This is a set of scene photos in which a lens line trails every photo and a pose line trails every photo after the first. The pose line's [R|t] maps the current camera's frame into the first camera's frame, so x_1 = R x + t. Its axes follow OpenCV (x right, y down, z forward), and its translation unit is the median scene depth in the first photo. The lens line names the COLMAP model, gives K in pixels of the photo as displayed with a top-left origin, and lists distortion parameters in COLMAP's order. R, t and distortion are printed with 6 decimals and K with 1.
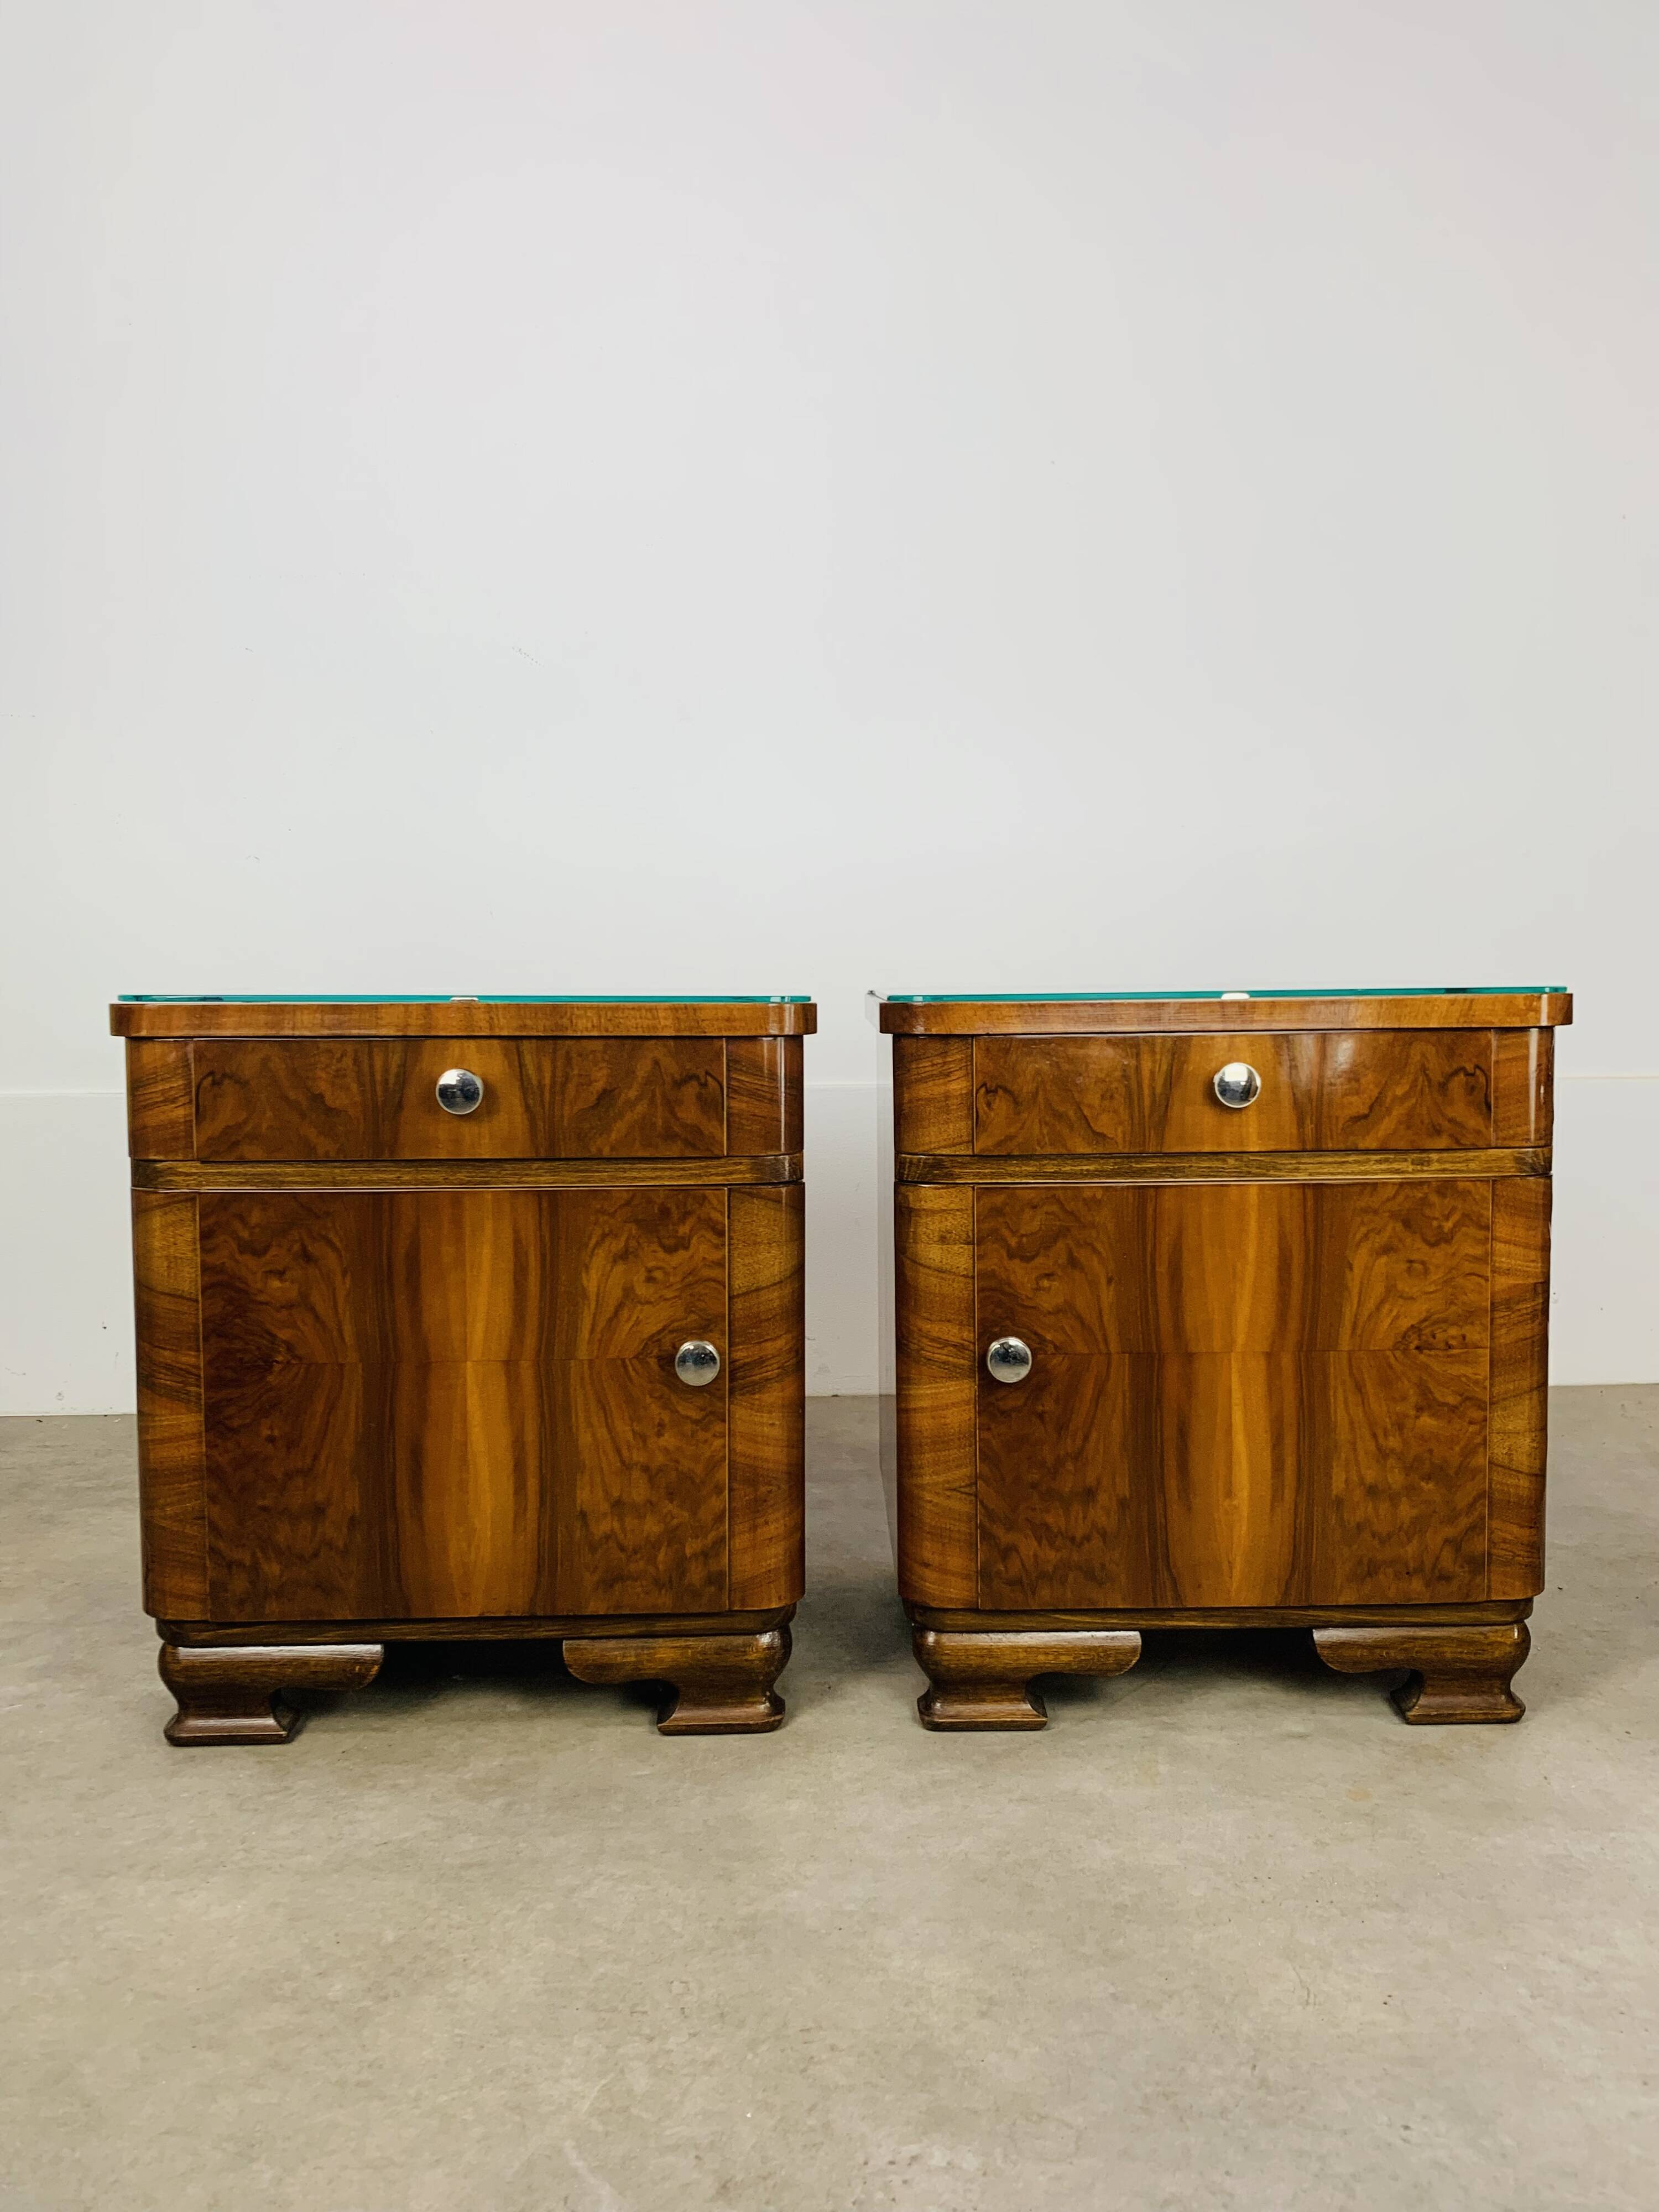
lens RADIAL K [[1615.1, 0, 835.3], [0, 1615.1, 1073.4], [0, 0, 1]] dist [0.115742, -0.206778]
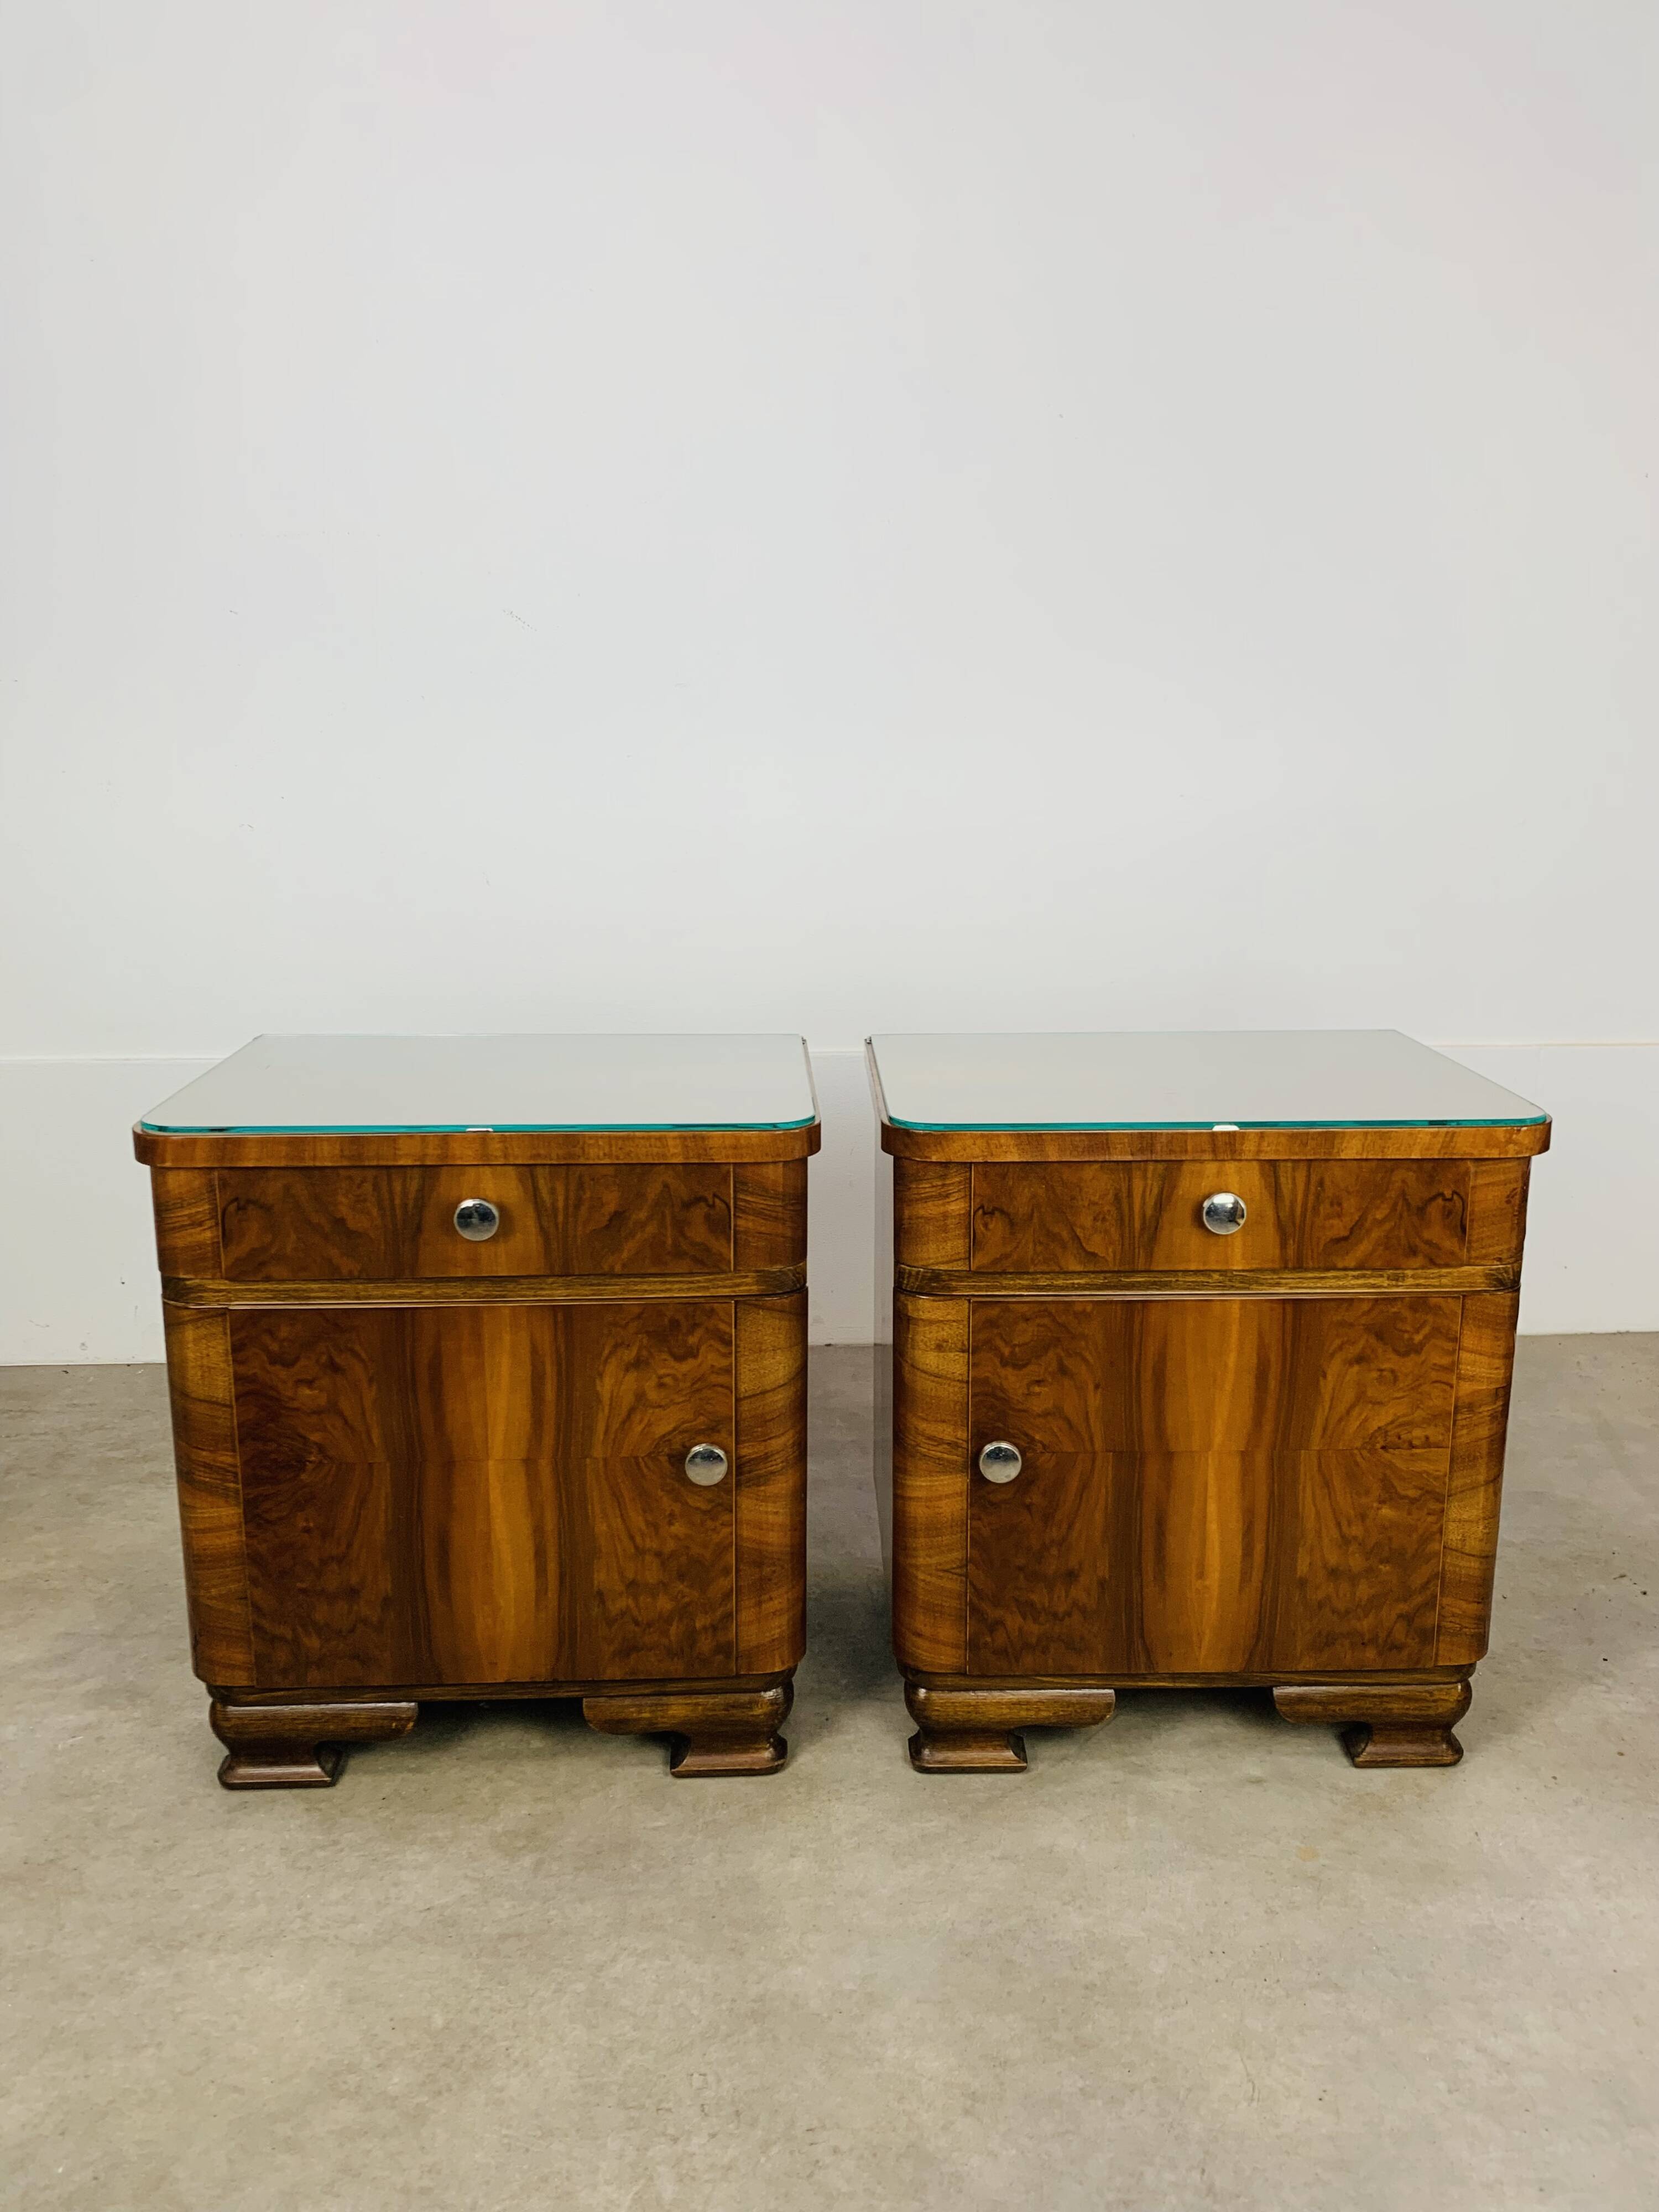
lens RADIAL K [[1615.1, 0, 835.3], [0, 1615.1, 1073.4], [0, 0, 1]] dist [0.115742, -0.206778]
pose [[0.999934, 0.006099, 0.009714, -0.012484], [-0.007432, 0.989597, 0.143673, -0.225359], [-0.008737, -0.143736, 0.989577, -0.015631]]
